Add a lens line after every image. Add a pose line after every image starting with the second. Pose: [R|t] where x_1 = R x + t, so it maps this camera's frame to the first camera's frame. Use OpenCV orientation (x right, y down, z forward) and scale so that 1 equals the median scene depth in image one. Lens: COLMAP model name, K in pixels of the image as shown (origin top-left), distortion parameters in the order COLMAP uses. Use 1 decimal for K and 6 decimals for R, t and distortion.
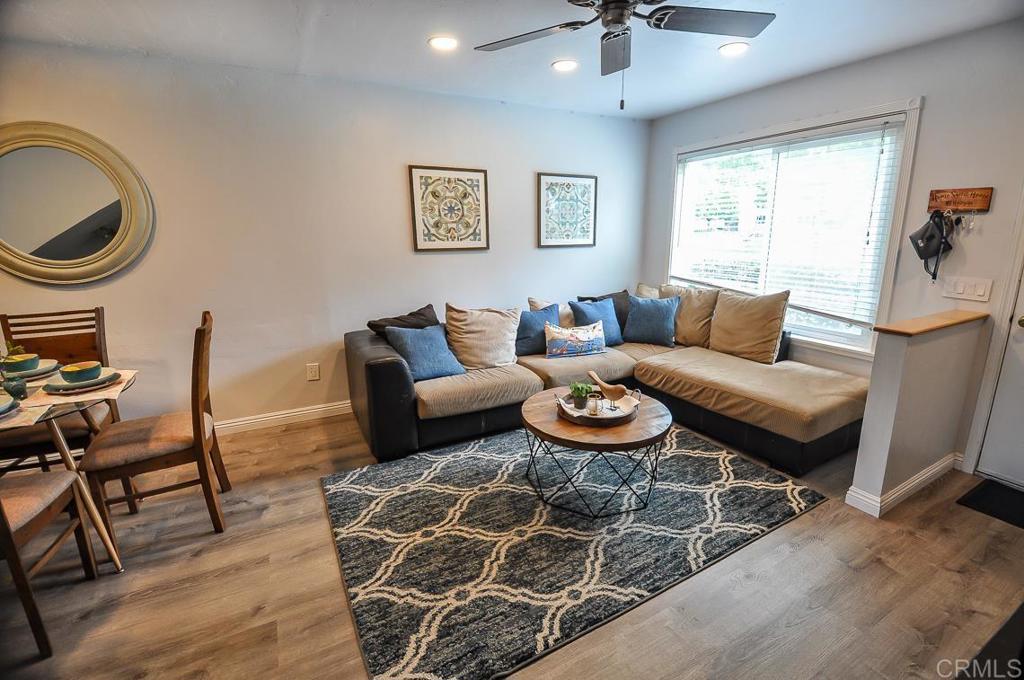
lens RADIAL K [[451.4, 0, 534.1], [0, 451.4, 339.4], [0, 0, 1]] dist [-0.001563, -0.018268]
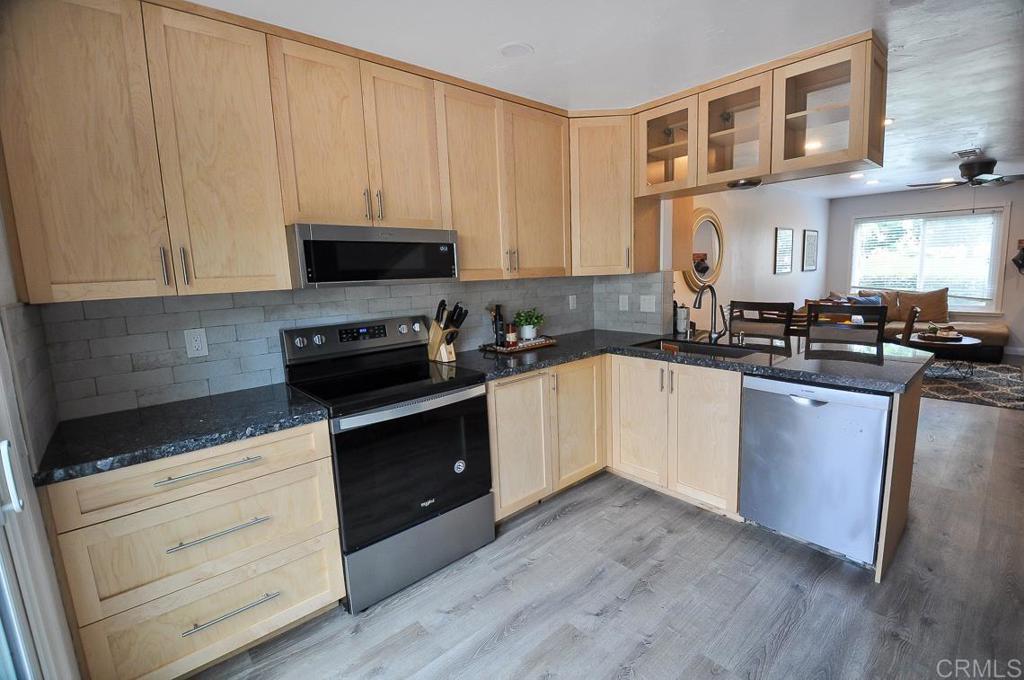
lens RADIAL K [[458.7, 0, 512.0], [0, 458.7, 340.0], [0, 0, 1]] dist [0.002514, -0.018969]
pose [[0.978860, -0.064365, 0.194141, -2.407974], [0.081314, 0.993422, -0.080632, 0.174183], [-0.187674, 0.094714, 0.977654, -0.767787]]
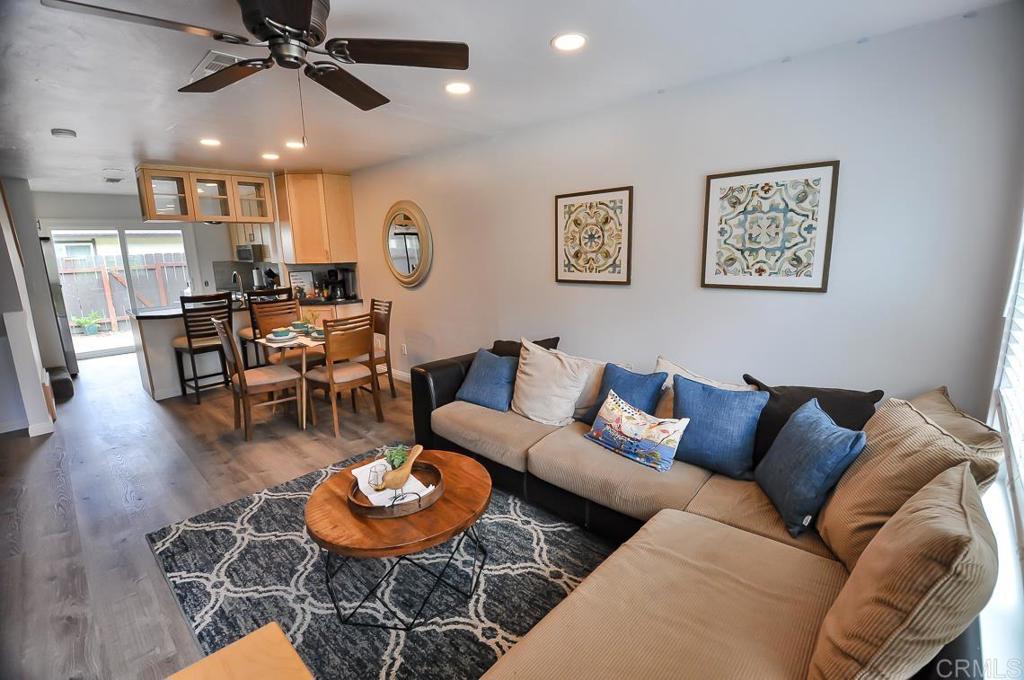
lens RADIAL K [[449.7, 0, 518.5], [0, 449.7, 331.9], [0, 0, 1]] dist [0.000441, -0.018965]
pose [[0.299252, 0.176140, -0.937776, 0.959739], [-0.195410, 0.973296, 0.120455, -0.282015], [0.933950, 0.147204, 0.325680, 0.918000]]
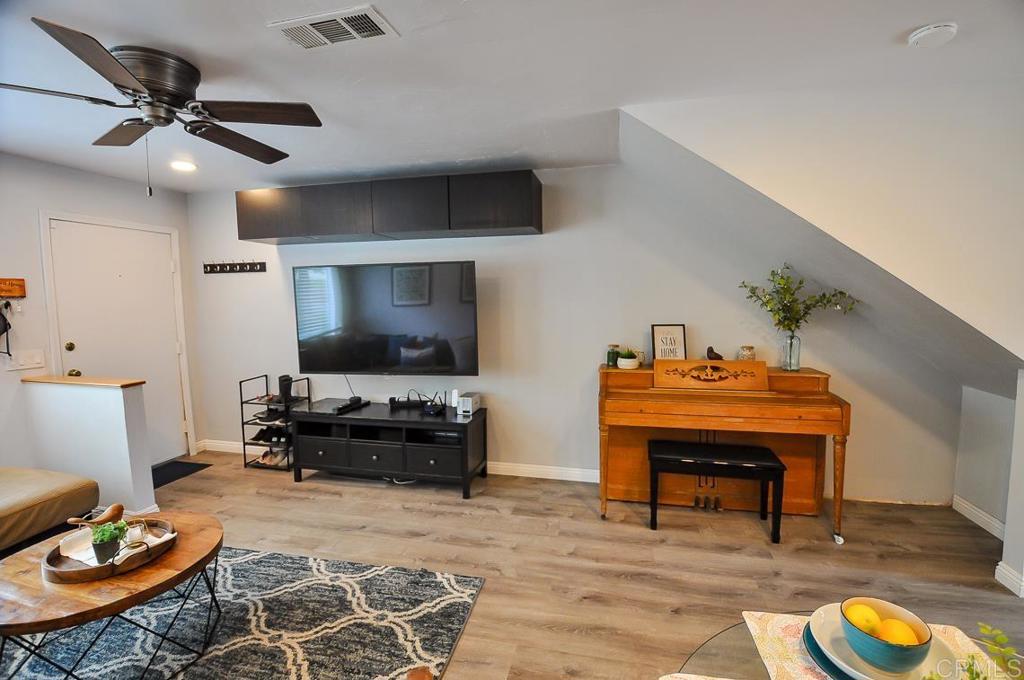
lens RADIAL K [[458.7, 0, 512.0], [0, 458.7, 340.0], [0, 0, 1]] dist [0.002514, -0.018969]
pose [[-0.731142, -0.046464, 0.680642, -0.855805], [0.172225, 0.952794, 0.250046, -0.255270], [-0.660129, 0.300042, -0.688625, 0.998315]]
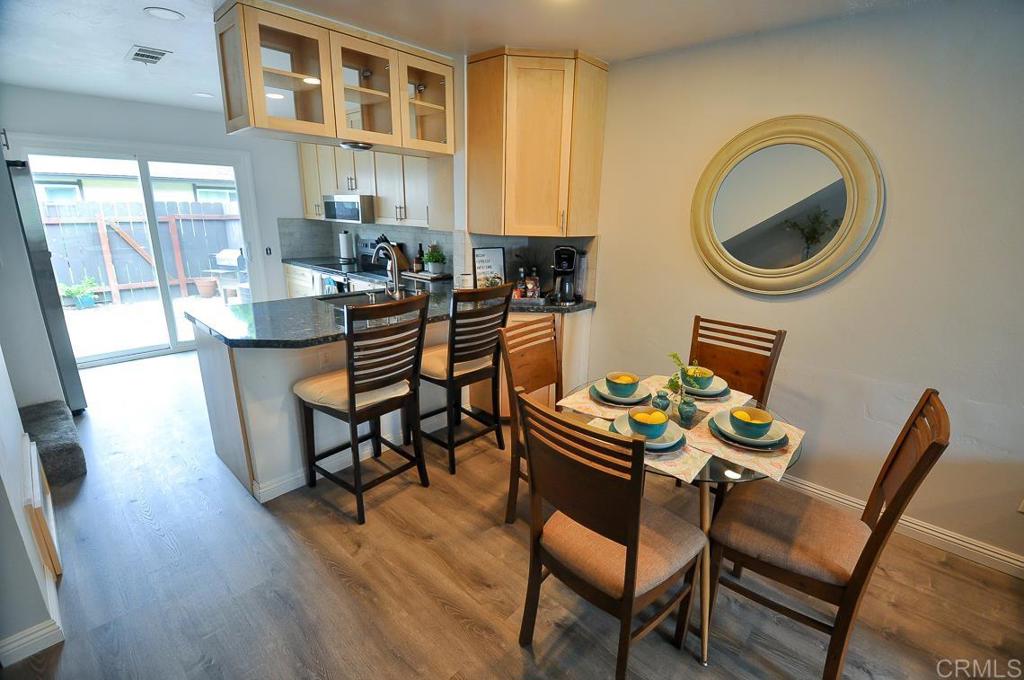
lens RADIAL K [[453.1, 0, 519.1], [0, 453.1, 337.0], [0, 0, 1]] dist [0.000383, -0.018261]
pose [[0.309394, 0.262102, -0.914099, -0.333639], [-0.244305, 0.950909, 0.189967, -0.106611], [0.919016, 0.164544, 0.358238, 0.208897]]
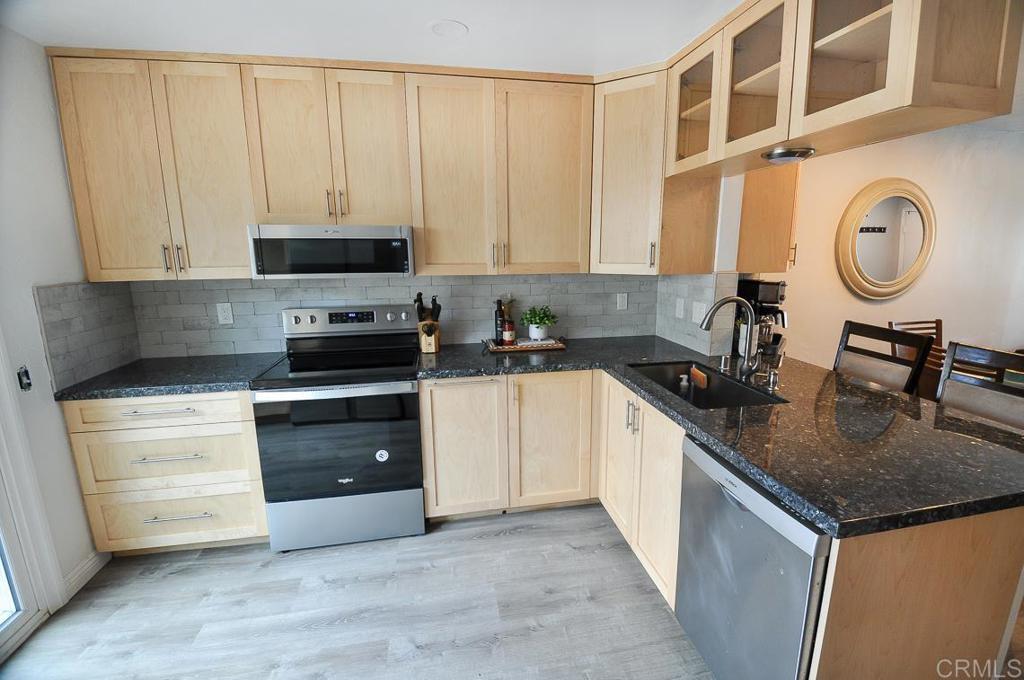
lens RADIAL K [[453.1, 0, 519.1], [0, 453.1, 337.0], [0, 0, 1]] dist [0.000383, -0.018261]
pose [[0.944375, 0.058403, -0.323644, -1.776956], [-0.069674, 0.997297, -0.023338, 0.096783], [0.321407, 0.044589, 0.945891, -0.640812]]
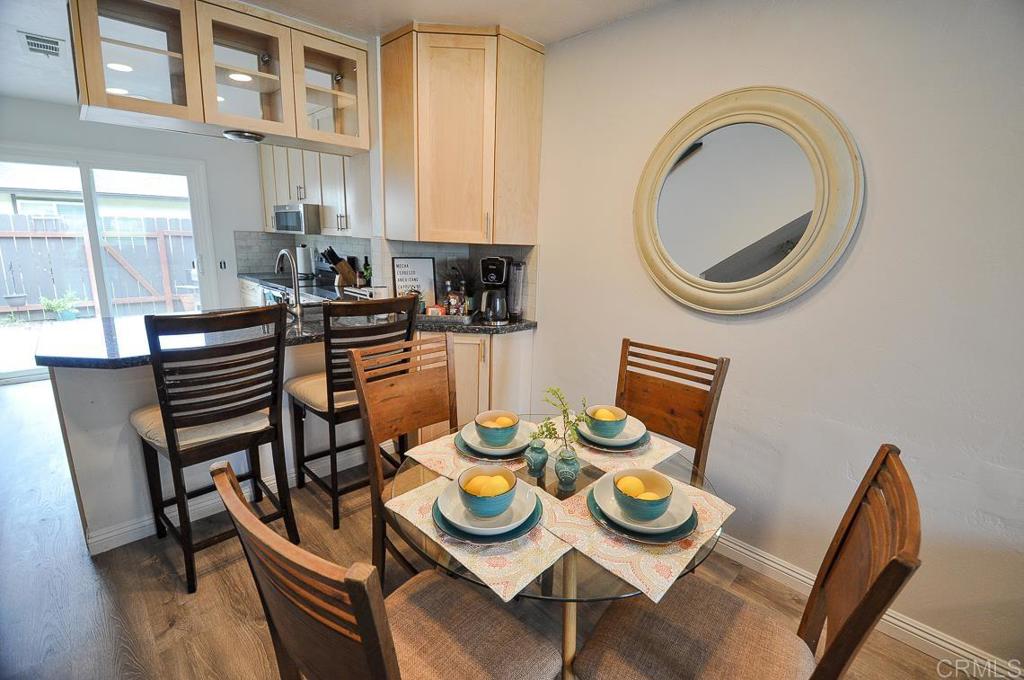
lens RADIAL K [[453.1, 0, 519.1], [0, 453.1, 337.0], [0, 0, 1]] dist [0.000383, -0.018261]
pose [[0.264679, 0.217866, -0.939404, -0.449168], [-0.255384, 0.955200, 0.149574, -0.129854], [0.929905, 0.200319, 0.308461, 0.500788]]
